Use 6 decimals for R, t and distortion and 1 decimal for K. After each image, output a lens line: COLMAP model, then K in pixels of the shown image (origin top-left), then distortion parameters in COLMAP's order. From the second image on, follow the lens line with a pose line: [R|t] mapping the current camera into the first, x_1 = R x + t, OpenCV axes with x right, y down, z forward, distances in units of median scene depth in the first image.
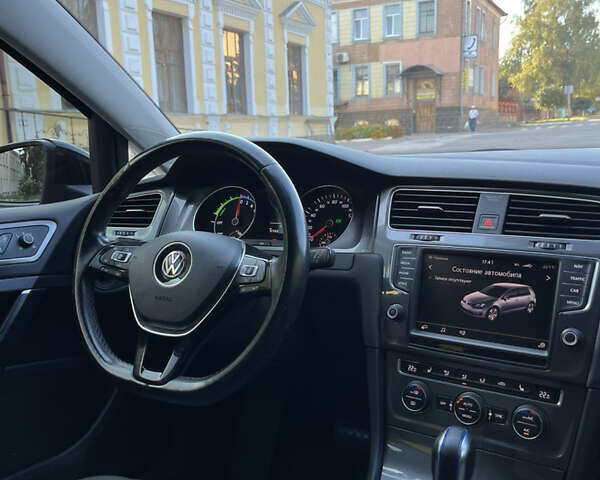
lens RADIAL K [[608.4, 0, 300.5], [0, 608.4, 254.0], [0, 0, 1]] dist [0.042541, -0.030898]
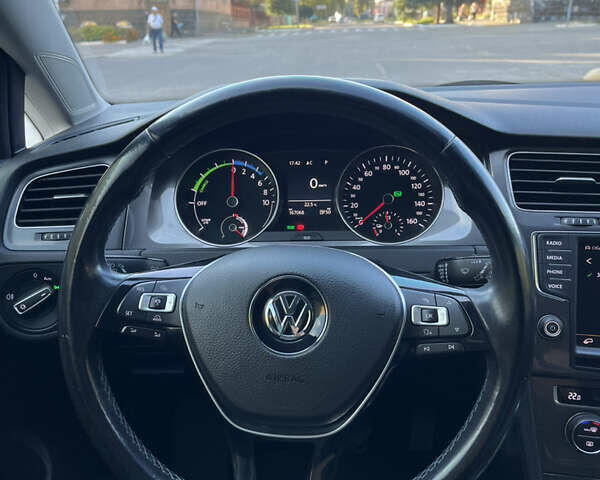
lens RADIAL K [[608.4, 0, 300.5], [0, 608.4, 254.0], [0, 0, 1]] dist [0.042541, -0.030898]
pose [[0.918778, -0.118670, 0.376516, -0.318377], [0.063353, 0.985711, 0.156080, -0.102359], [-0.389658, -0.119550, 0.913167, 0.368882]]
